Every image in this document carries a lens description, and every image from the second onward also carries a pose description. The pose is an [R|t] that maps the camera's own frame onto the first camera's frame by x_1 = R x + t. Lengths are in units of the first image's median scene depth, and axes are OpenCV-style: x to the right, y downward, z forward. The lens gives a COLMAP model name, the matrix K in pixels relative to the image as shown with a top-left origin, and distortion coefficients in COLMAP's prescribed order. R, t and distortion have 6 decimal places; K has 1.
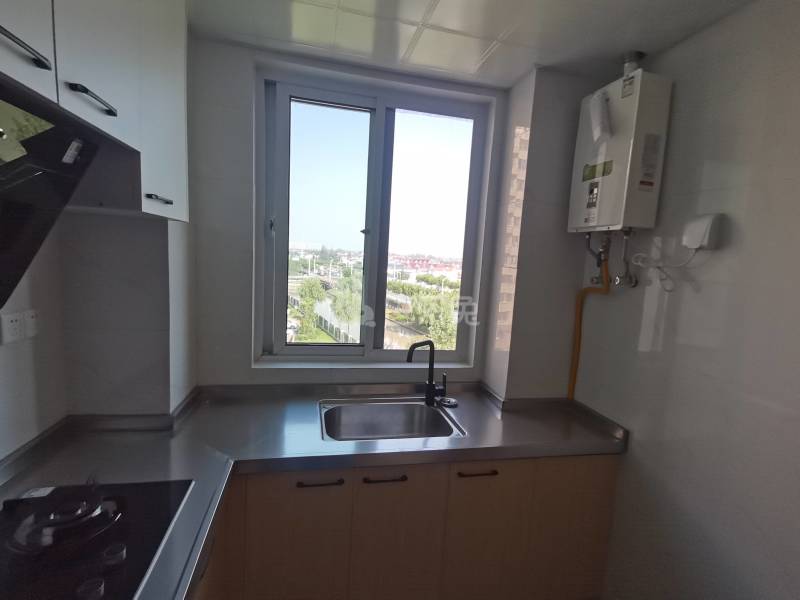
lens RADIAL K [[394.6, 0, 399.0], [0, 394.6, 309.6], [0, 0, 1]] dist [0.038545, -0.023146]
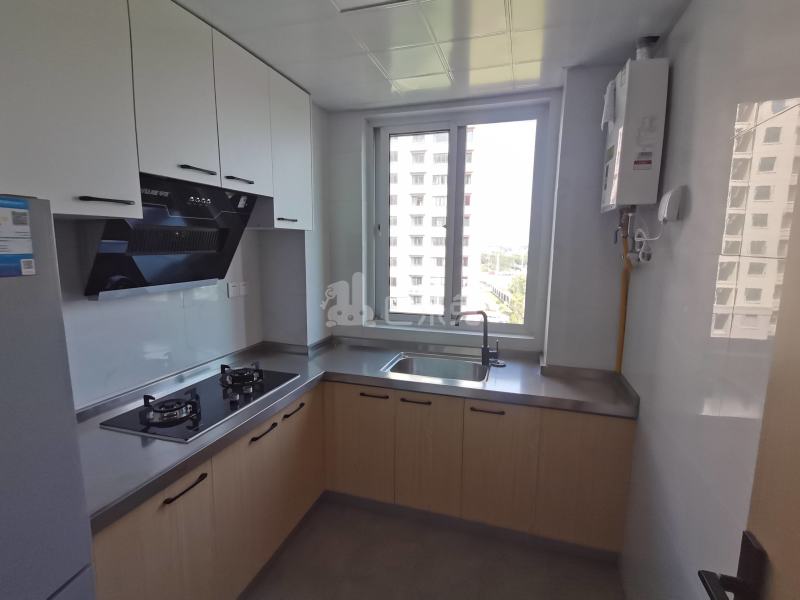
lens RADIAL K [[394.6, 0, 401.6], [0, 394.6, 308.9], [0, 0, 1]] dist [0.038545, -0.023146]
pose [[0.866597, 0.025467, -0.498357, 0.472856], [-0.021479, 0.999675, 0.013737, 0.058796], [0.498545, -0.001200, 0.866863, -0.193647]]
